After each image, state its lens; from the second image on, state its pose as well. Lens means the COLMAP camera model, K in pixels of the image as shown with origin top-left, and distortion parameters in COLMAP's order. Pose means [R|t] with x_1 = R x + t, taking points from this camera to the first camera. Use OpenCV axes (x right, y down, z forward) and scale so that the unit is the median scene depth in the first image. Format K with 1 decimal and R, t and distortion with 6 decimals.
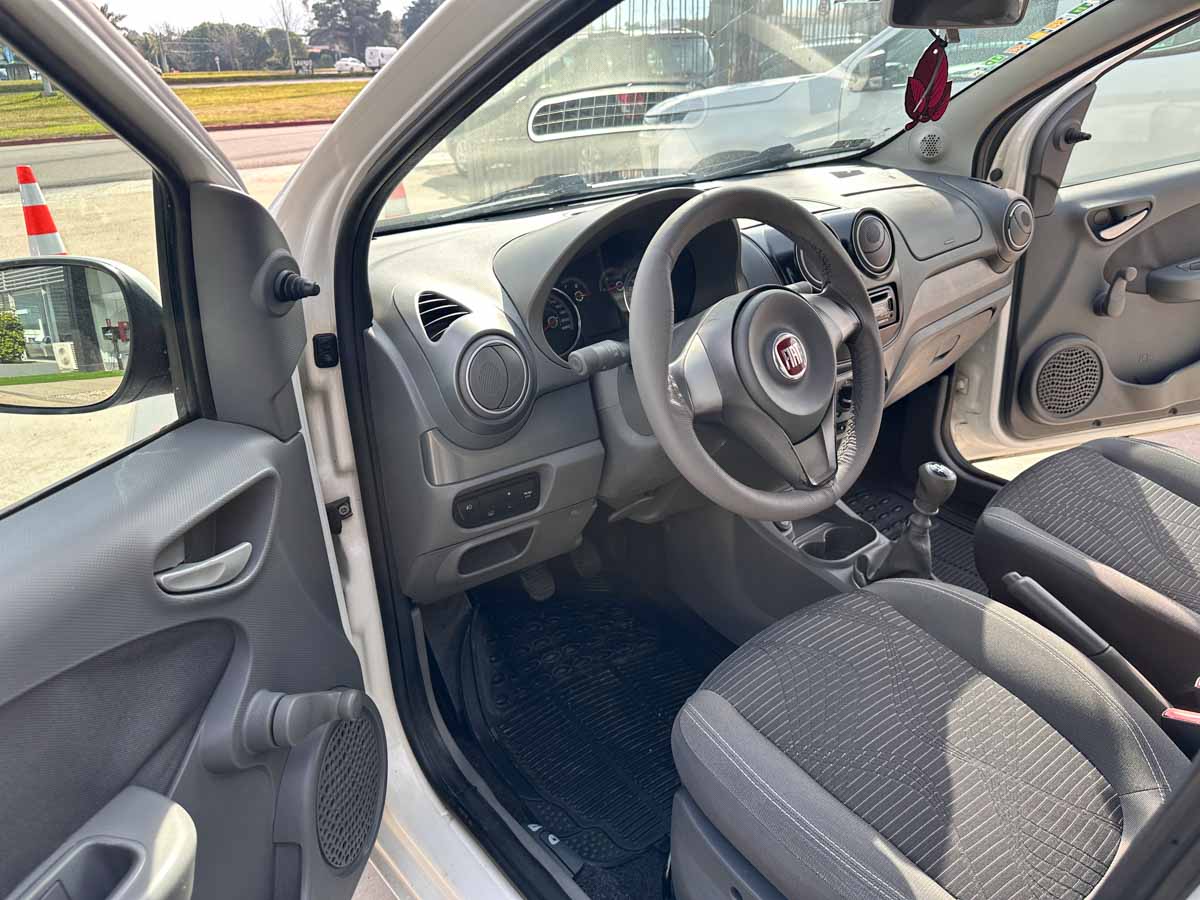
lens RADIAL K [[862.8, 0, 607.3], [0, 862.8, 440.5], [0, 0, 1]] dist [0.020948, -0.037431]
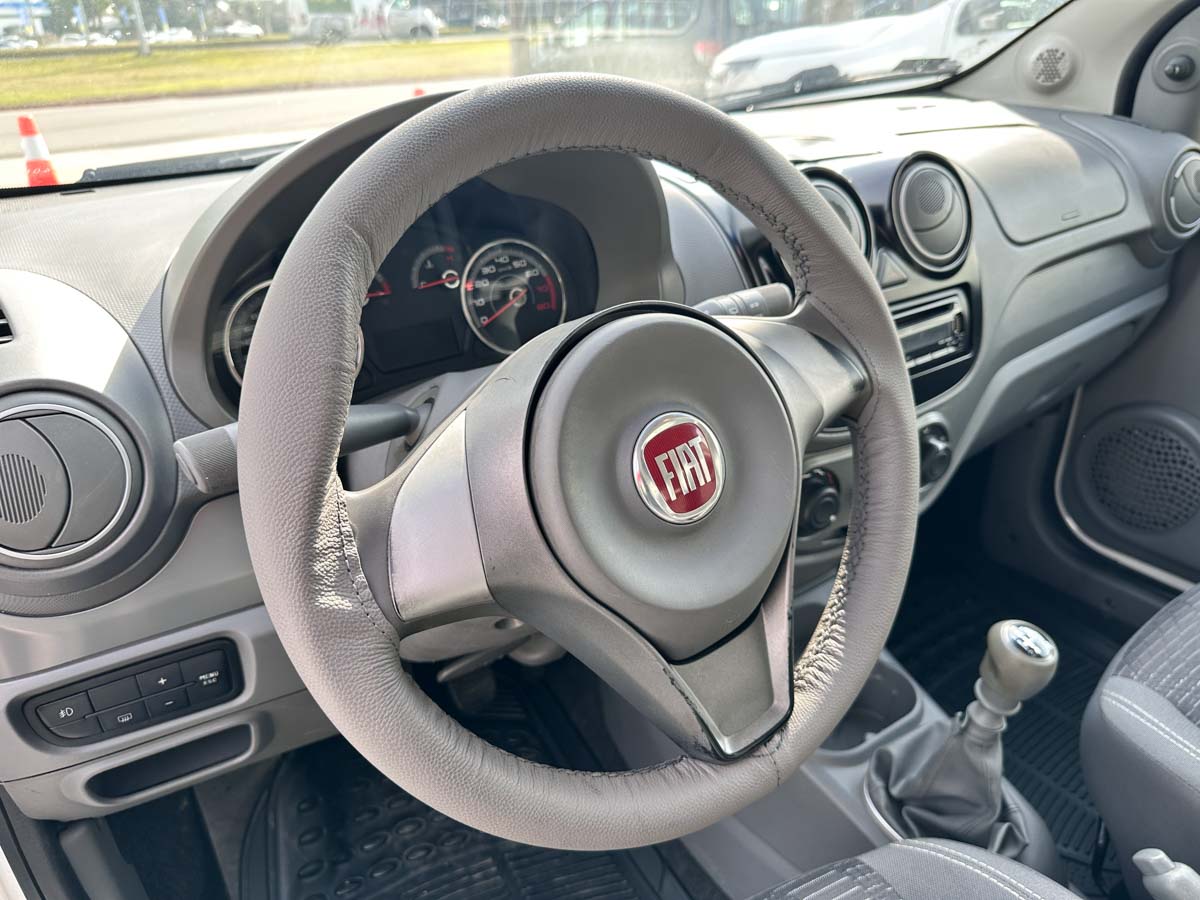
lens RADIAL K [[862.8, 0, 600.6], [0, 862.8, 444.4], [0, 0, 1]] dist [0.020948, -0.037431]
pose [[0.993395, 0.046085, -0.105081, 0.155624], [-0.041929, 0.998261, 0.041427, -0.090266], [0.106808, -0.036748, 0.993600, 0.399933]]
